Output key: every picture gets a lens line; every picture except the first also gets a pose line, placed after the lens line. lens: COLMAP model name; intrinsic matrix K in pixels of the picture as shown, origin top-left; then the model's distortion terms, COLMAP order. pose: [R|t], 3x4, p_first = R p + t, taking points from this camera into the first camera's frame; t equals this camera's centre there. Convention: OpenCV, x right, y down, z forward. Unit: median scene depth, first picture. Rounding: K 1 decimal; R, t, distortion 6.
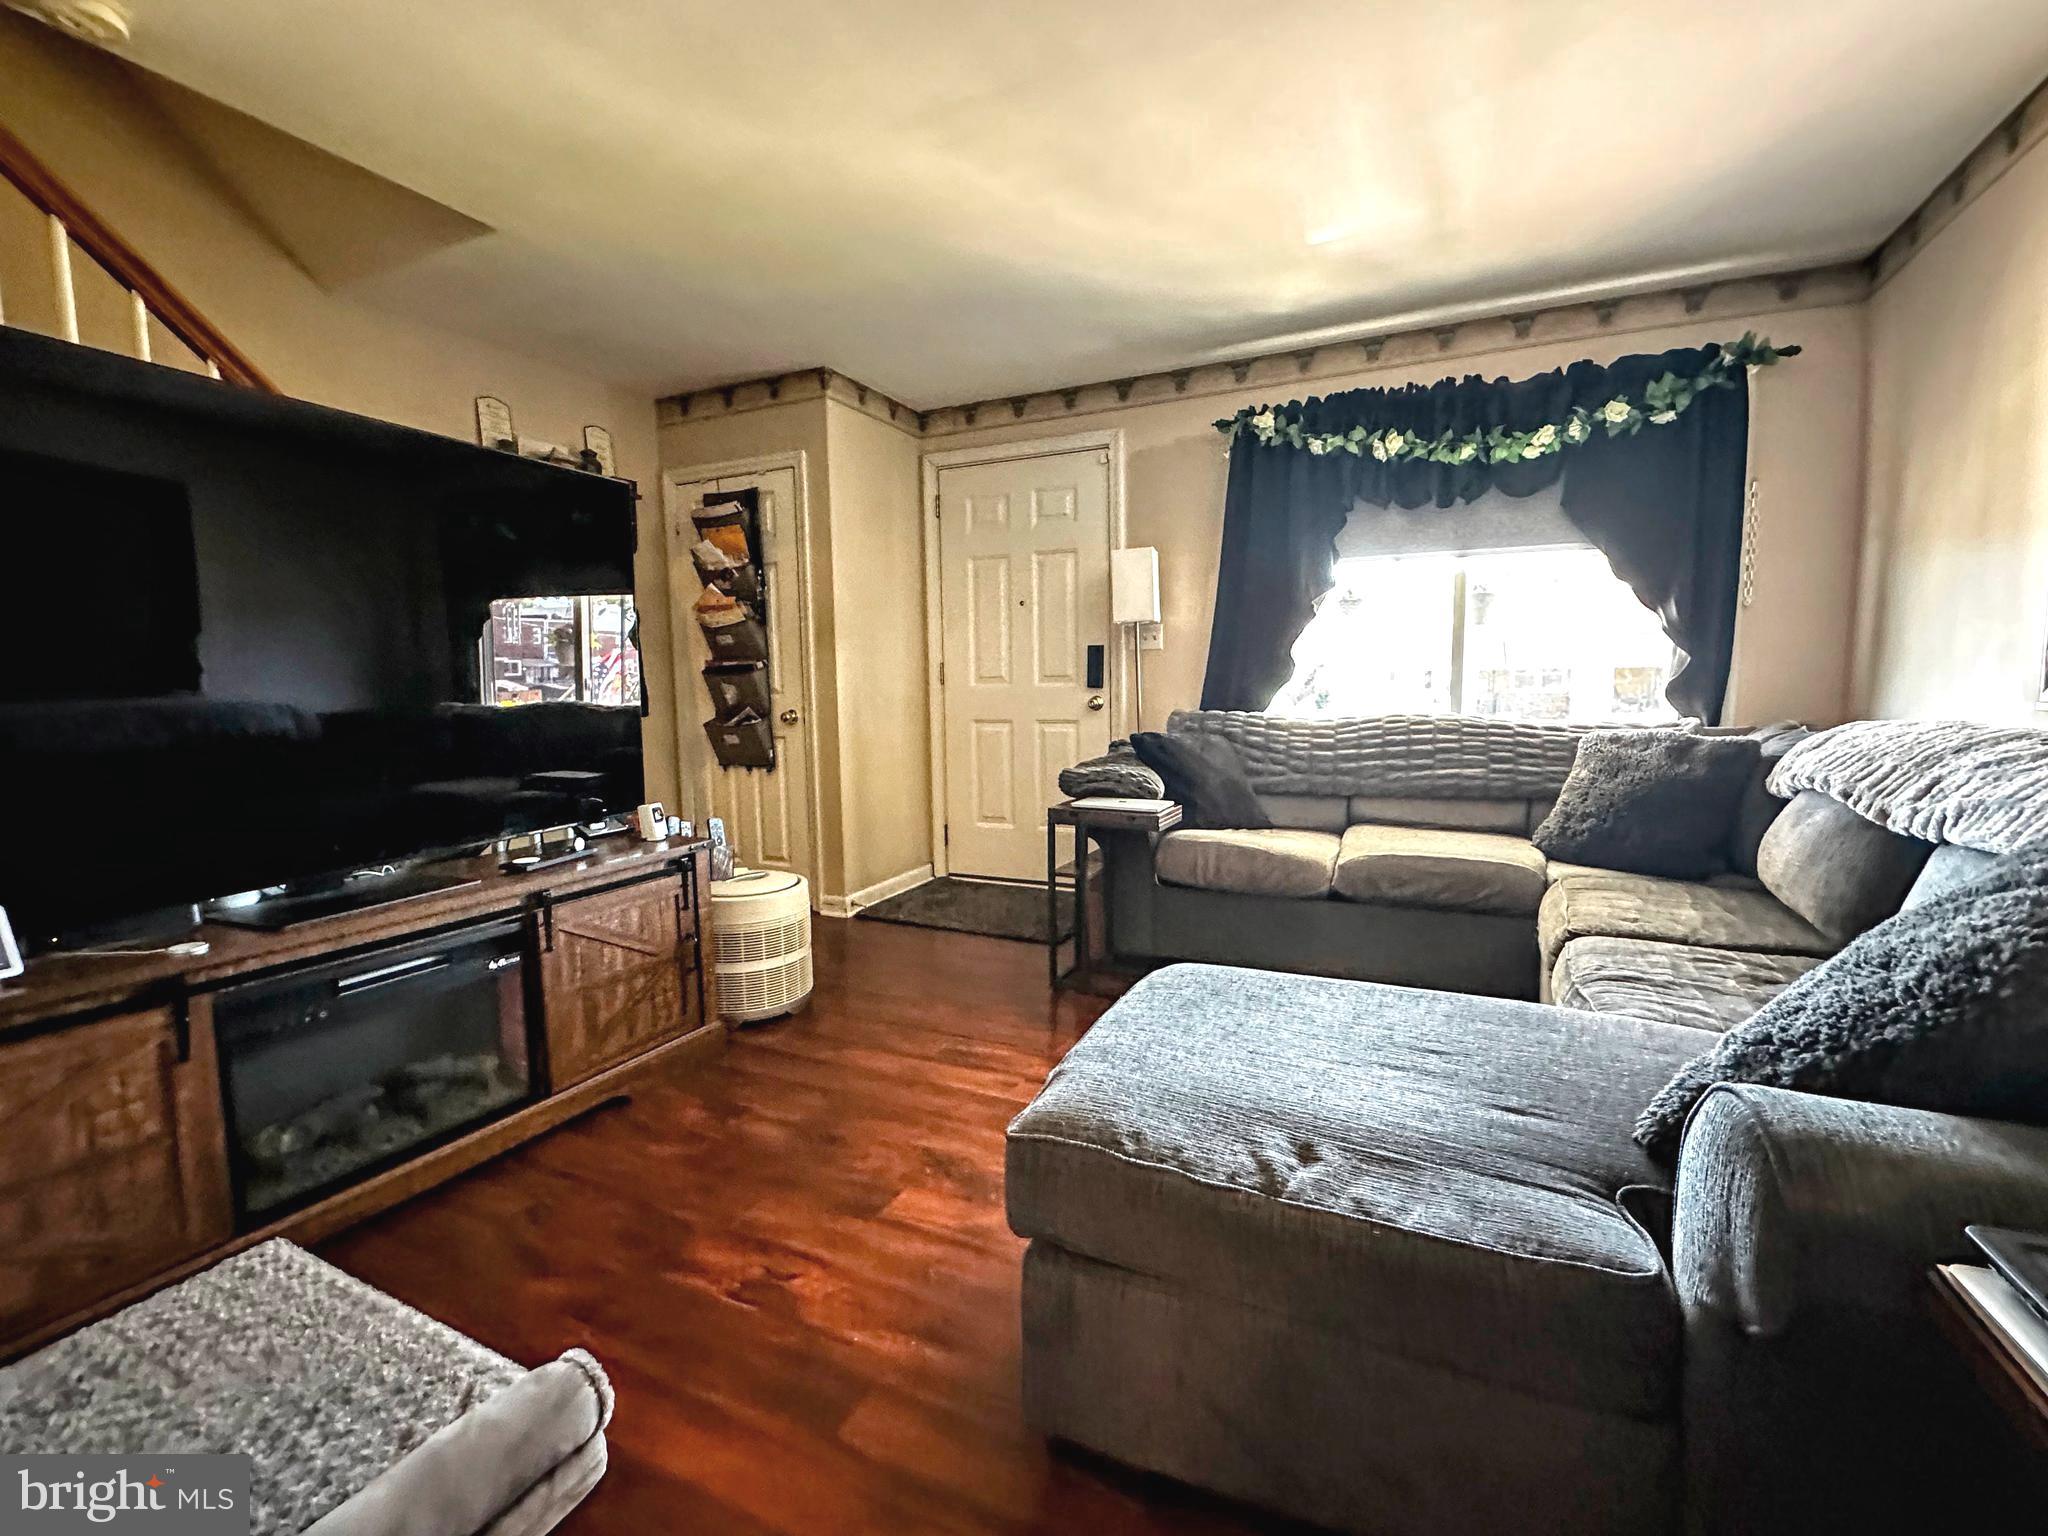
lens RADIAL K [[898.9, 0, 1024.0], [0, 898.9, 768.0], [0, 0, 1]] dist [0.000908, 0.000136]
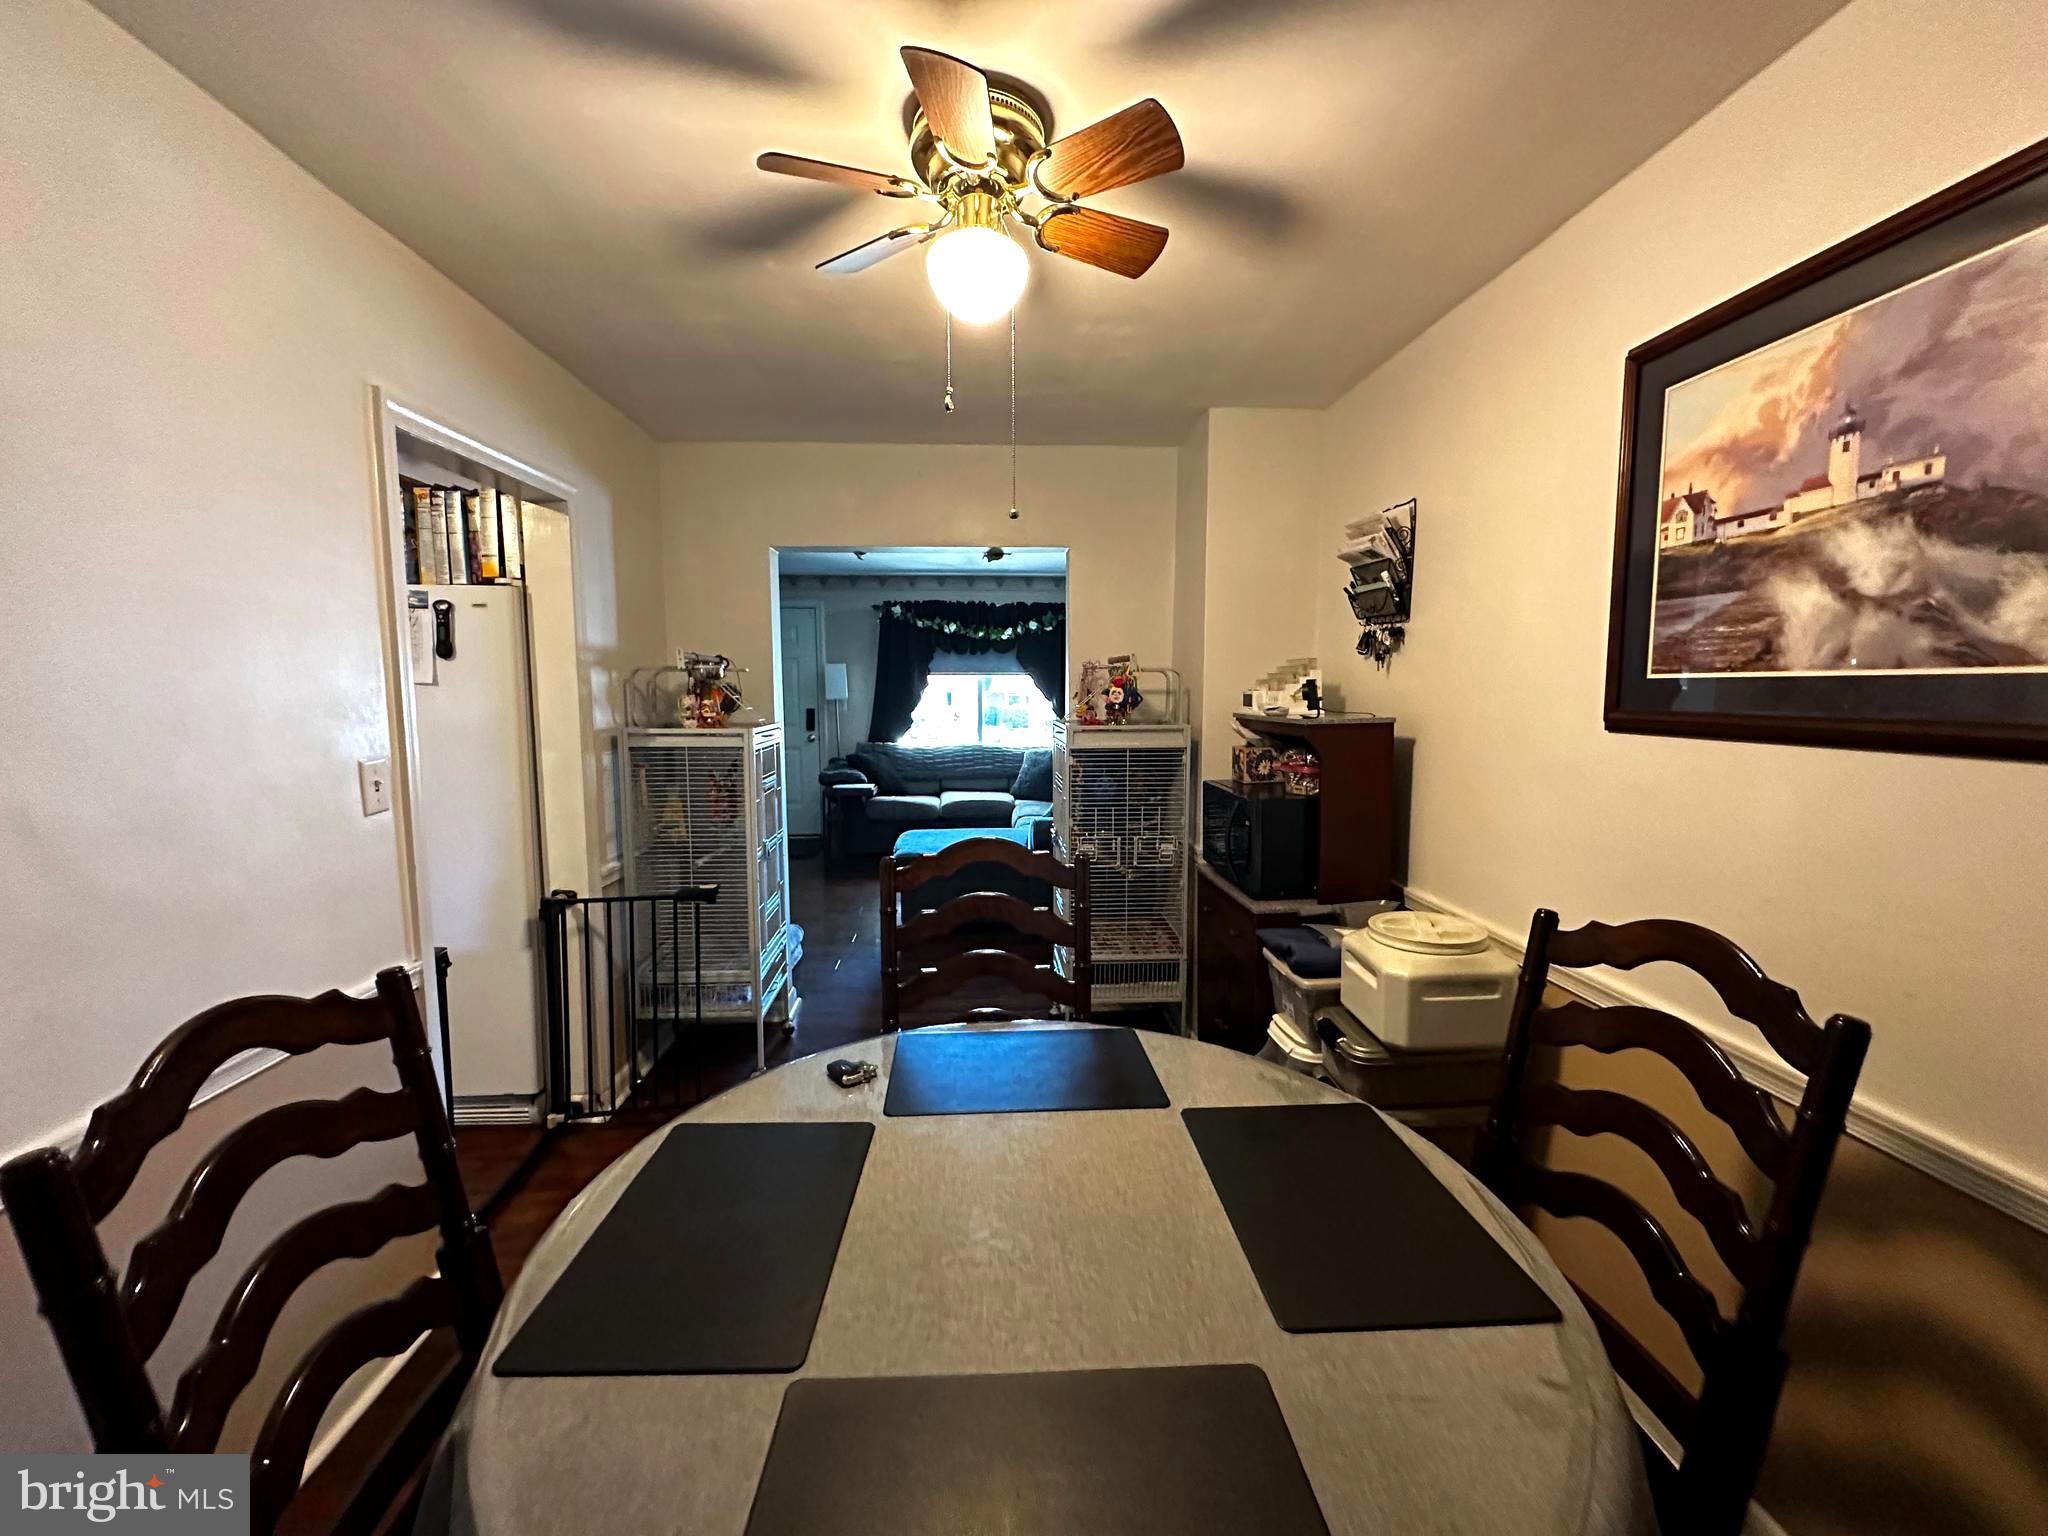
lens RADIAL K [[817.6, 0, 1024.0], [0, 817.6, 768.0], [0, 0, 1]] dist [-0.001754, -0.000295]
pose [[0.869484, -0.033130, 0.492849, -0.489601], [0.037713, 0.999288, 0.000641, 0.008677], [-0.492520, 0.018029, 0.870114, -0.939434]]
